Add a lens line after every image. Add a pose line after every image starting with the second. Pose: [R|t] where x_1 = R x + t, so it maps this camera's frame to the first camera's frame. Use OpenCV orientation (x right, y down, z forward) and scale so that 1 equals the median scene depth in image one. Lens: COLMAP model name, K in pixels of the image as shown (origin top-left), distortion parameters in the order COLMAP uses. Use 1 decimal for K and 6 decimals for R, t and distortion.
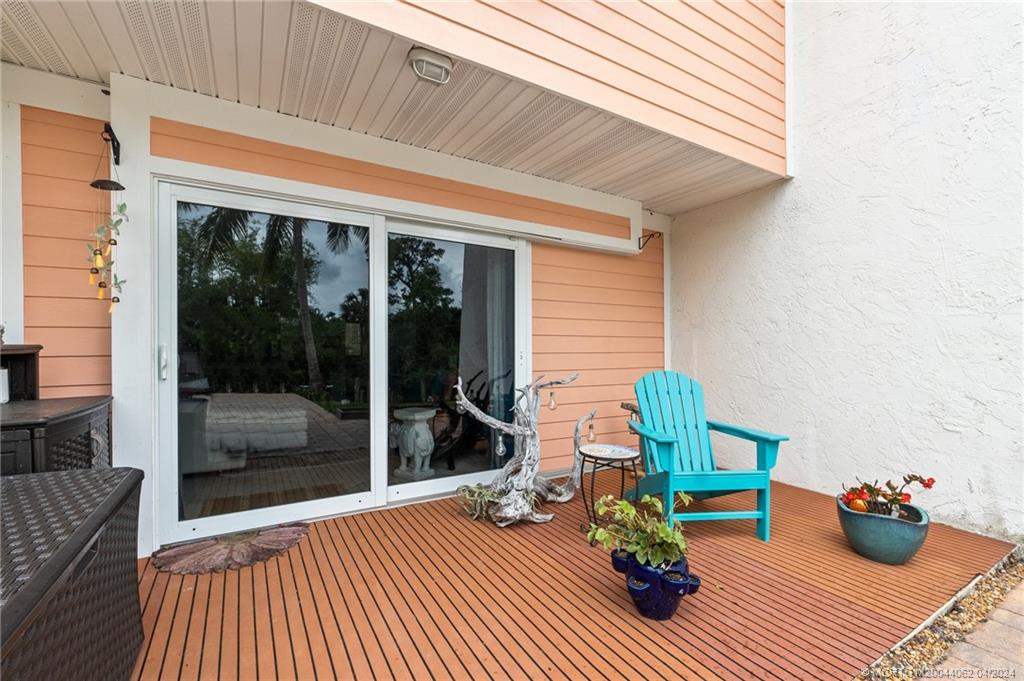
lens RADIAL K [[441.5, 0, 509.6], [0, 441.5, 342.5], [0, 0, 1]] dist [-0.003114, -0.000059]
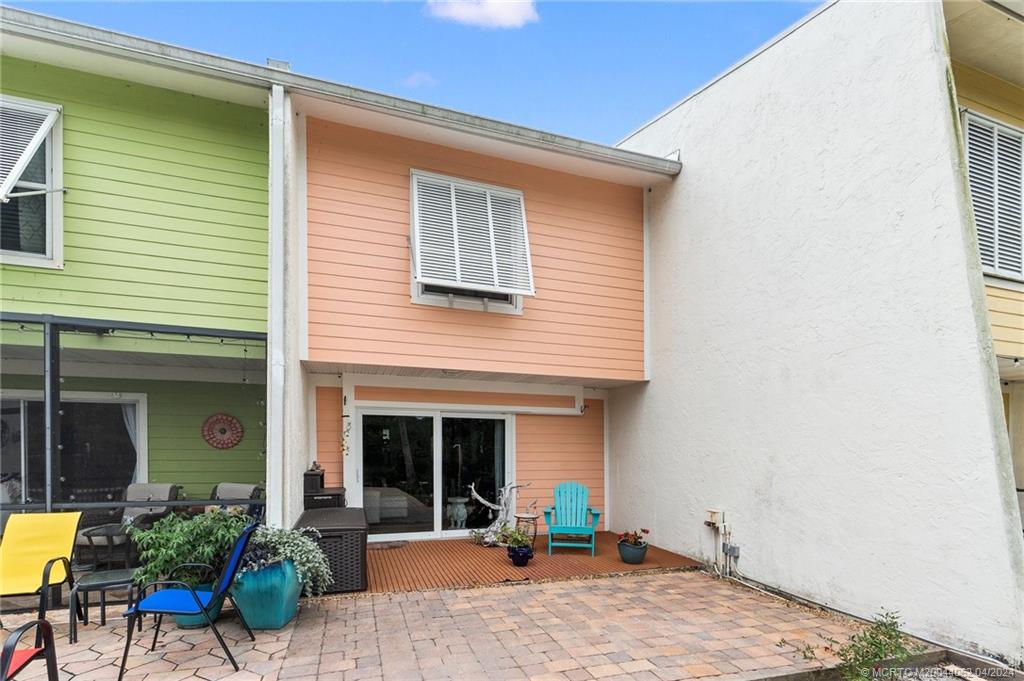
lens RADIAL K [[467.9, 0, 514.8], [0, 467.9, 446.4], [0, 0, 1]] dist [0.000034, 0.000143]
pose [[0.981126, 0.009667, -0.193130, 0.544847], [-0.006626, 0.999844, 0.016383, -0.143587], [0.193258, -0.014794, 0.981036, -1.258573]]
